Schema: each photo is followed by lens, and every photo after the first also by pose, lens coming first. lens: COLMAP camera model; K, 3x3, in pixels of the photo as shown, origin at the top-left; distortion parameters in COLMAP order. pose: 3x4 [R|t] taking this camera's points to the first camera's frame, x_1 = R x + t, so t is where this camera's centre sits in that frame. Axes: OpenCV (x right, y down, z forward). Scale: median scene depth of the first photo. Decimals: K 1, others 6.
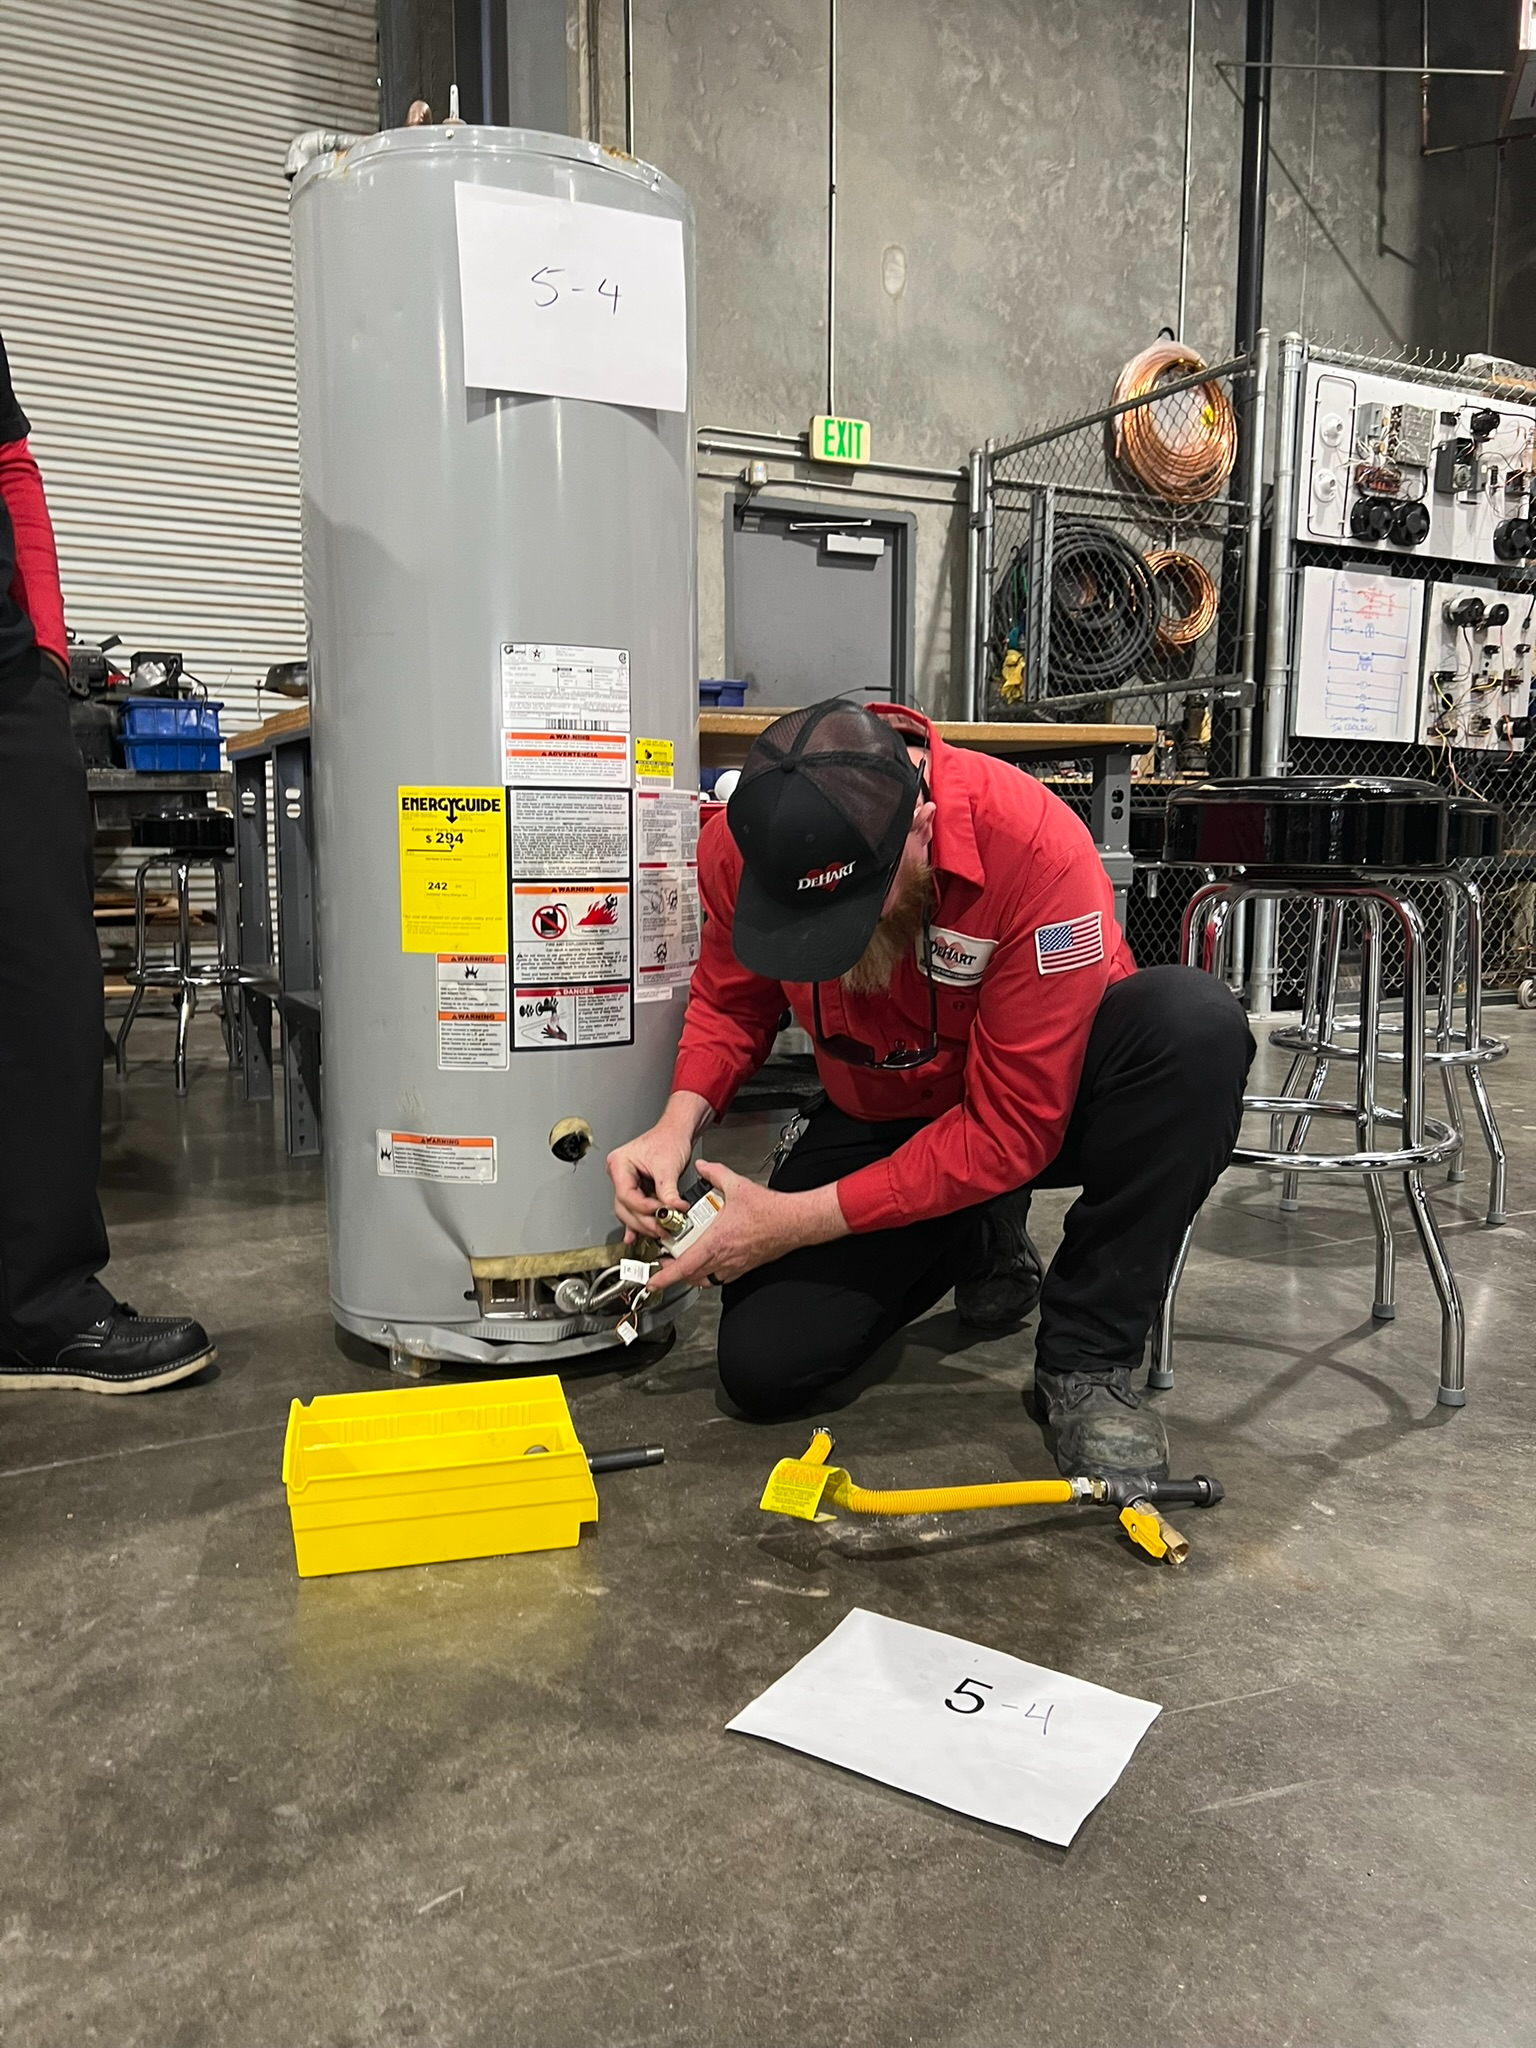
lens RADIAL K [[1539.0, 0, 761.7], [0, 1539.0, 1019.6], [0, 0, 1]] dist [0.054906, -0.066095]
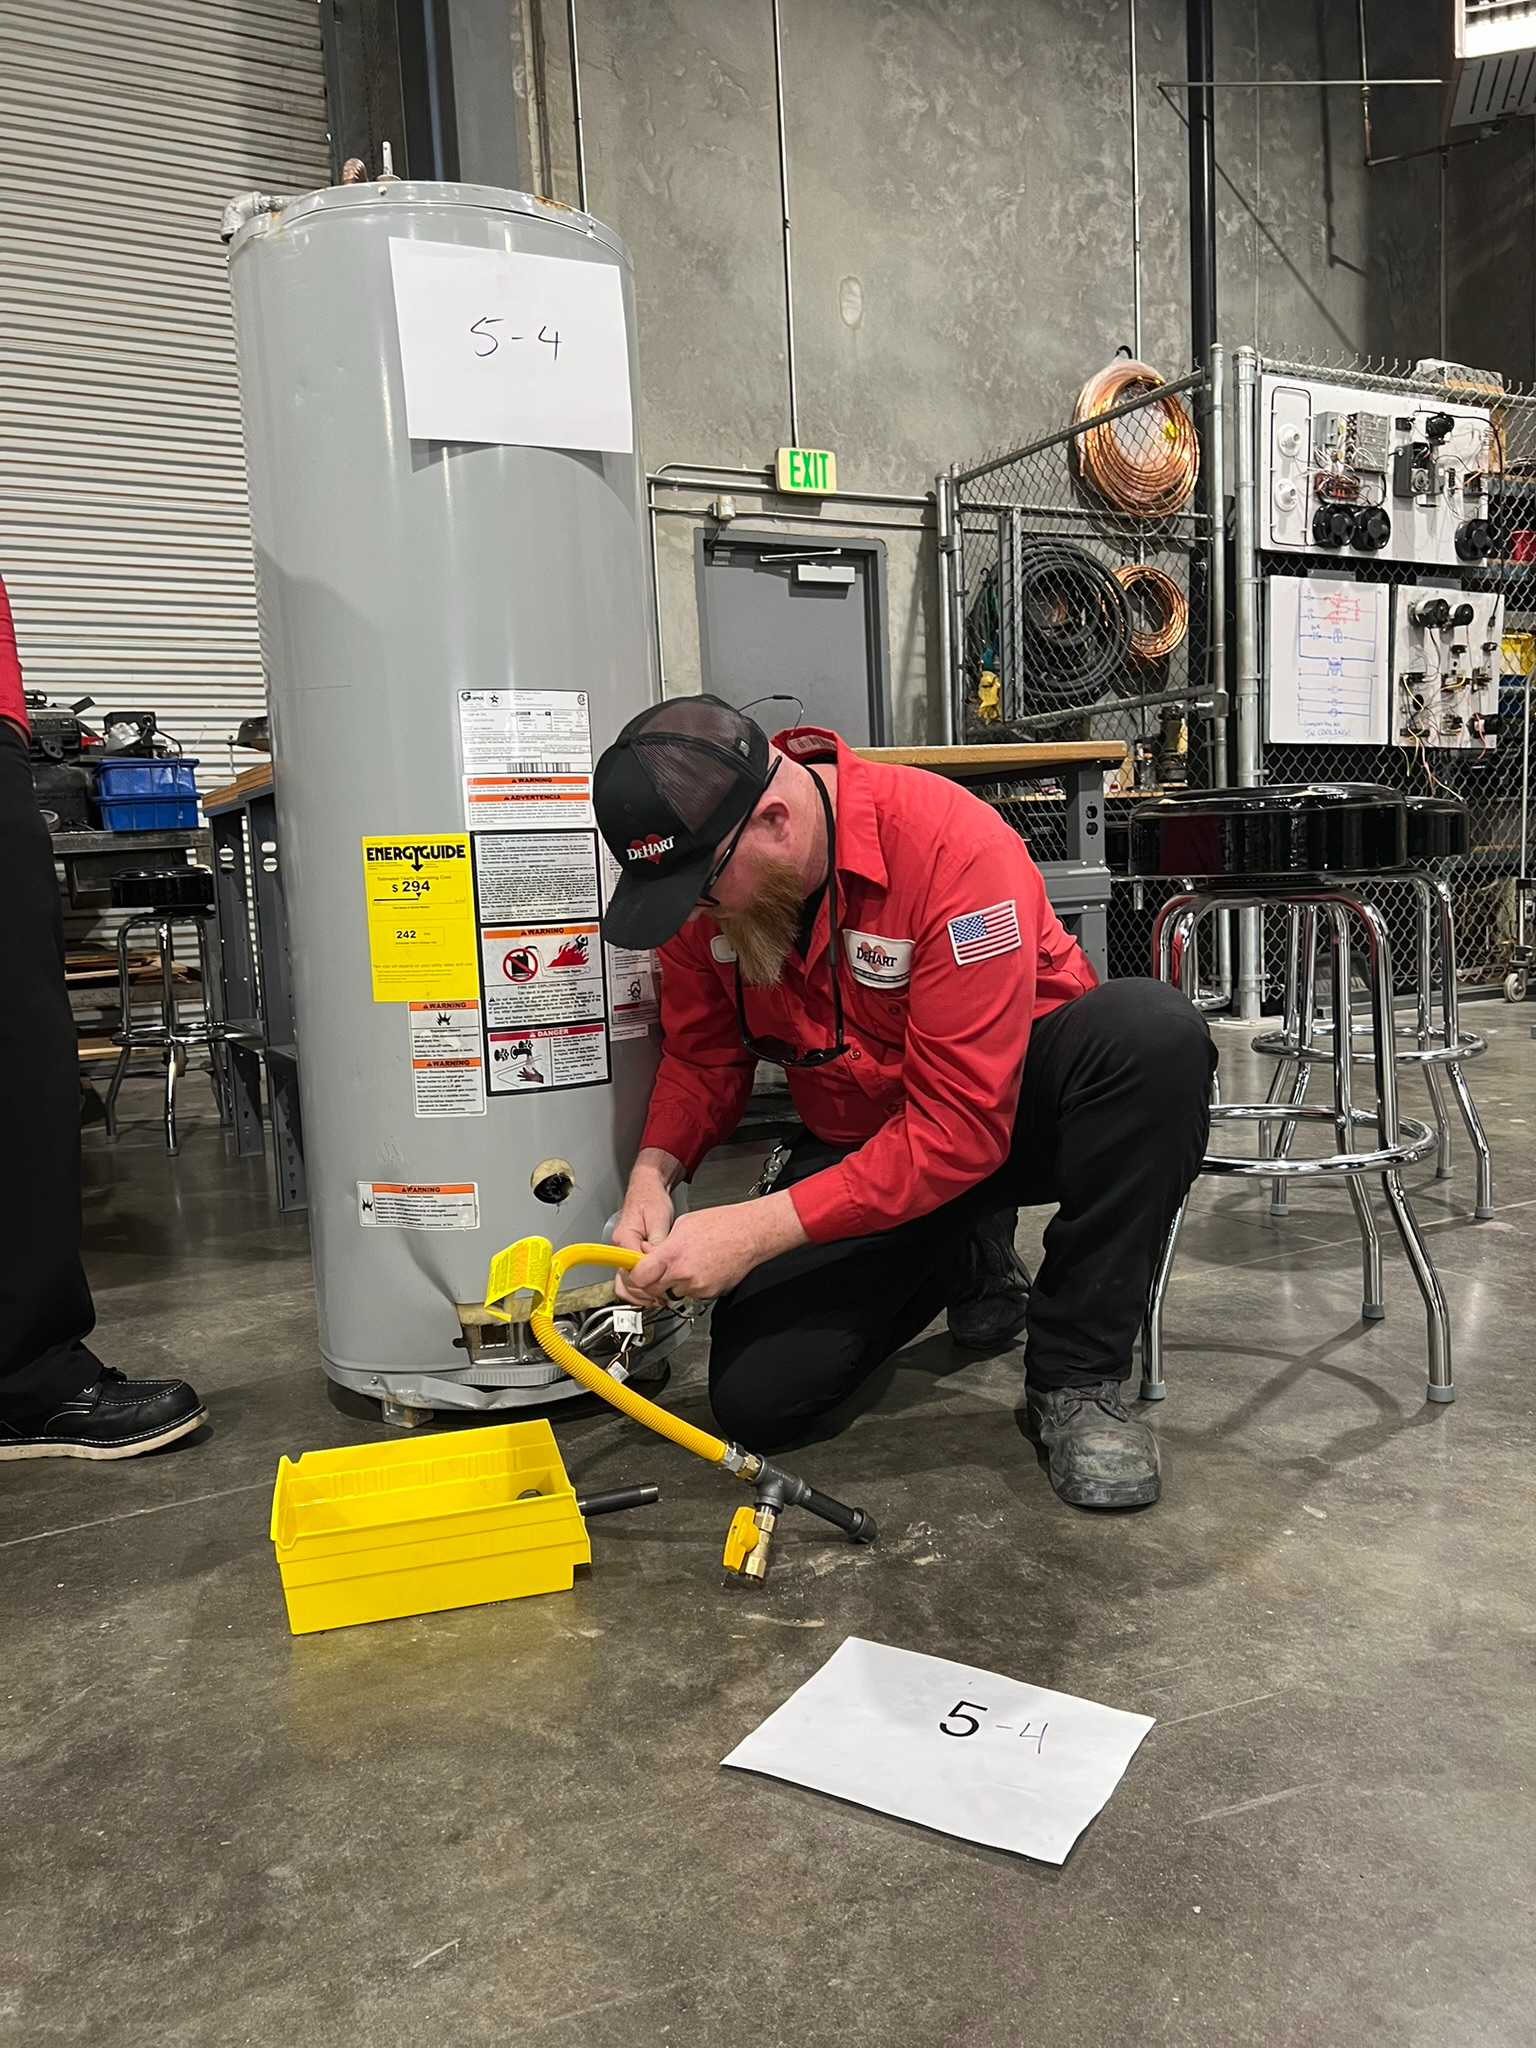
lens RADIAL K [[1539.0, 0, 777.4], [0, 1539.0, 1027.5], [0, 0, 1]] dist [0.054906, -0.066095]
pose [[0.998762, -0.048043, 0.012859, 0.012327], [0.048217, 0.998745, -0.013561, -0.000863], [-0.012191, 0.014164, 0.999825, -0.003027]]
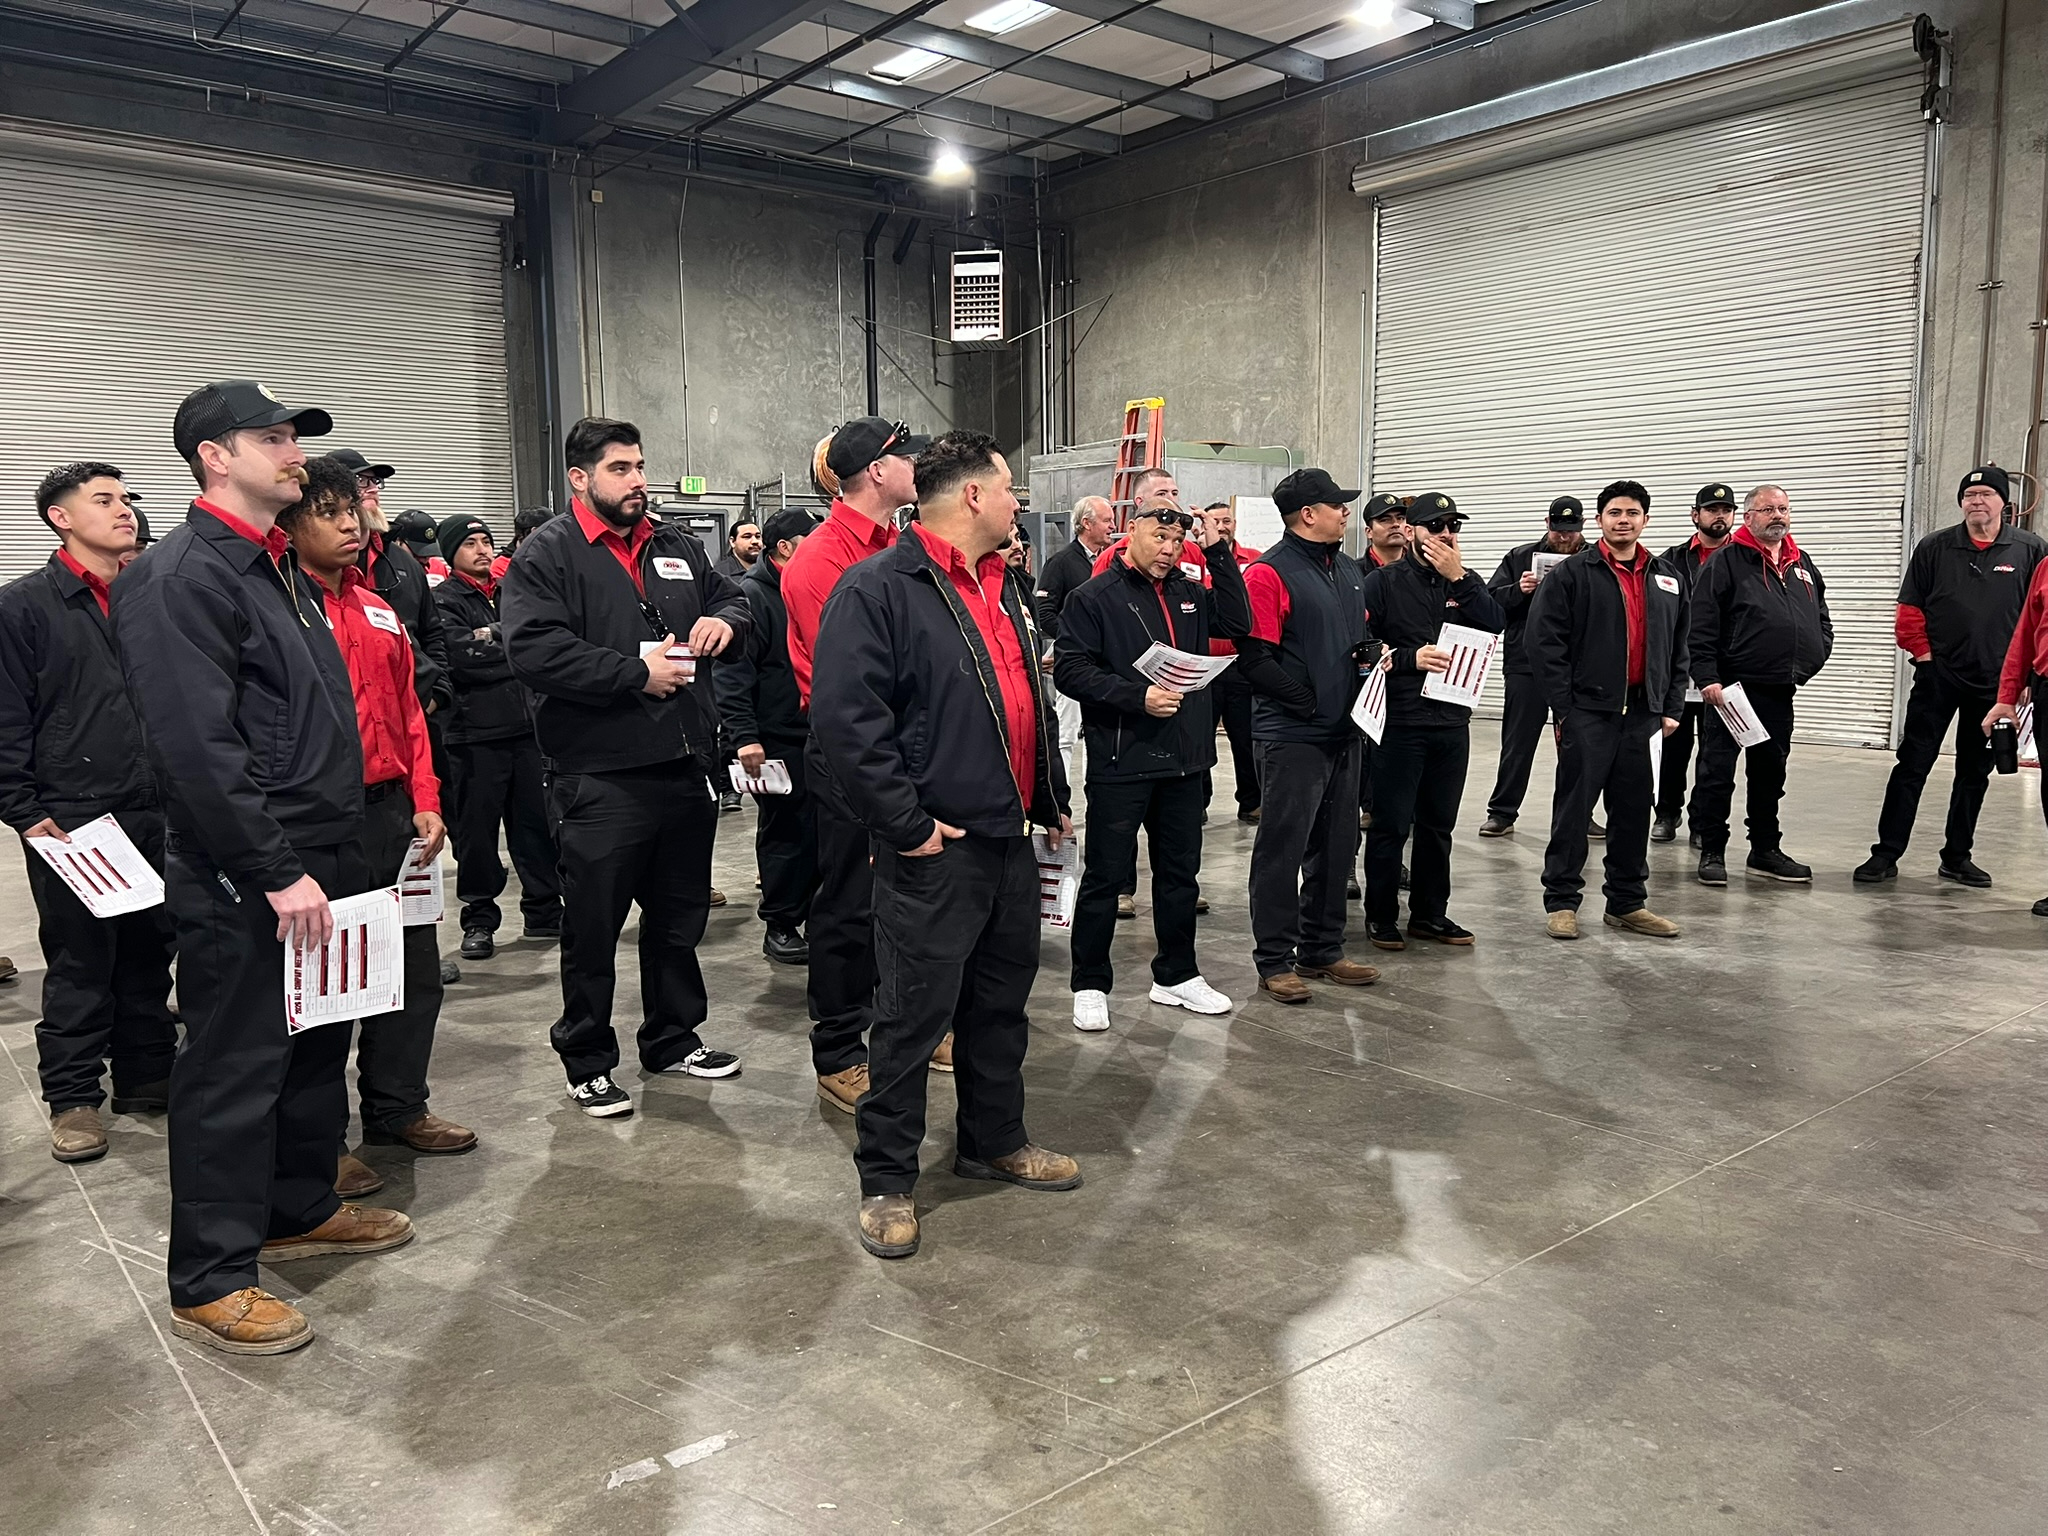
lens RADIAL K [[1539.0, 0, 1018.1], [0, 1539.0, 764.4], [0, 0, 1]] dist [0.054906, -0.066095]
pose [[0.980672, -0.032760, 0.192896, 0.447804], [0.033274, 0.999446, 0.000574, 0.574302], [-0.192808, 0.005855, 0.981219, -9.857560]]
